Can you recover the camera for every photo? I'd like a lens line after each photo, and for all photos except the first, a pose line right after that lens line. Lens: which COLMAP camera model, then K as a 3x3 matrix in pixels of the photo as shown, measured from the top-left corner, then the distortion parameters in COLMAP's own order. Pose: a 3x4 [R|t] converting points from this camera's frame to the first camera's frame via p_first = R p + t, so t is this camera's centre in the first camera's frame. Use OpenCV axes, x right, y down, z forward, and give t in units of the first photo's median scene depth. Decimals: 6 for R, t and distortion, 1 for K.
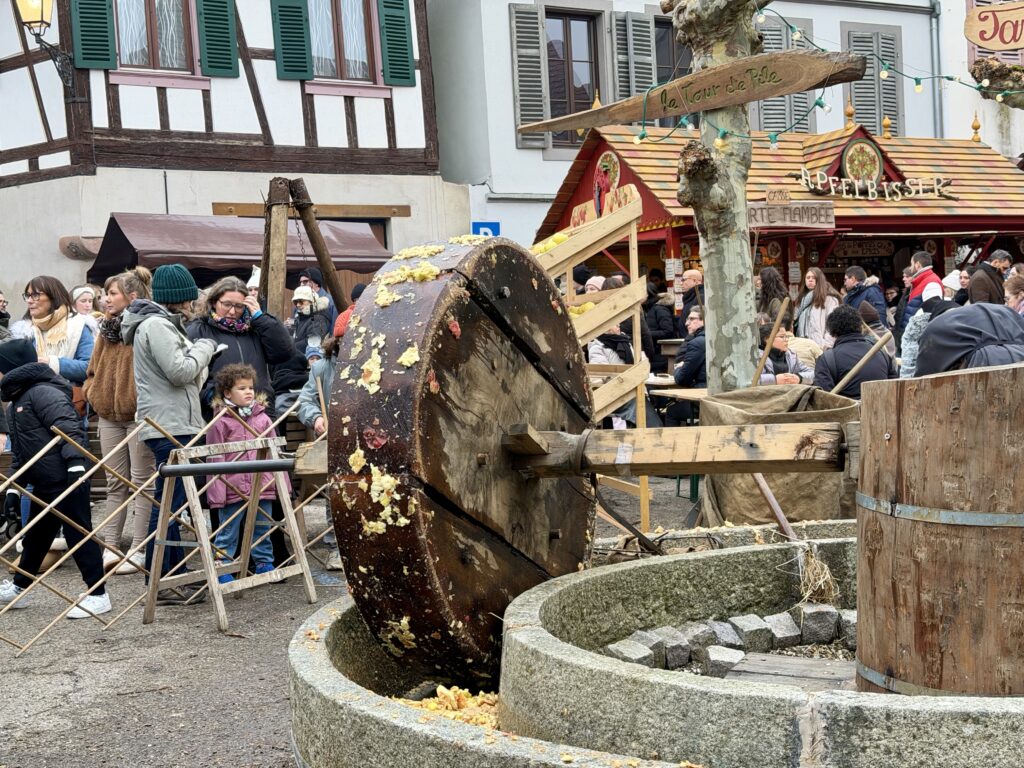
lens RADIAL K [[1418.7, 0, 530.6], [0, 1418.7, 352.8], [0, 0, 1]] dist [0.489649, -1.774096]
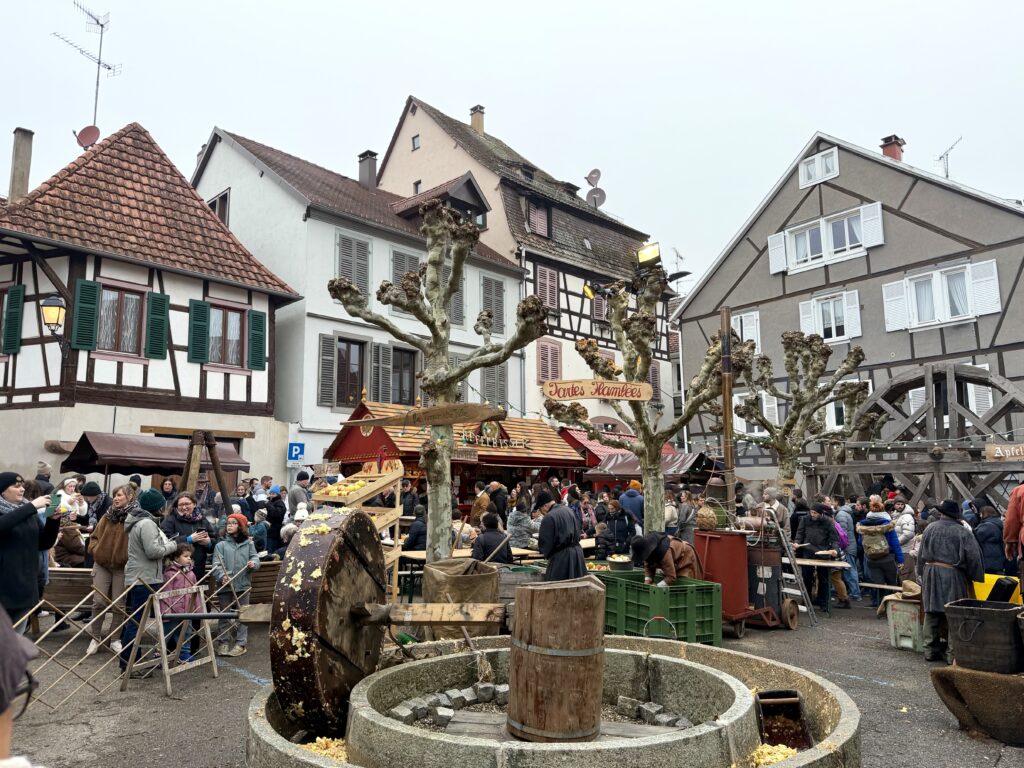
lens RADIAL K [[726.4, 0, 512.0], [0, 726.4, 384.0], [0, 0, 1]] dist [0.078928, -0.084499]
pose [[0.965534, 0.088360, 0.244820, -0.081762], [-0.042323, 0.981393, -0.187288, -0.070183], [-0.256814, 0.170471, 0.951308, -0.147905]]
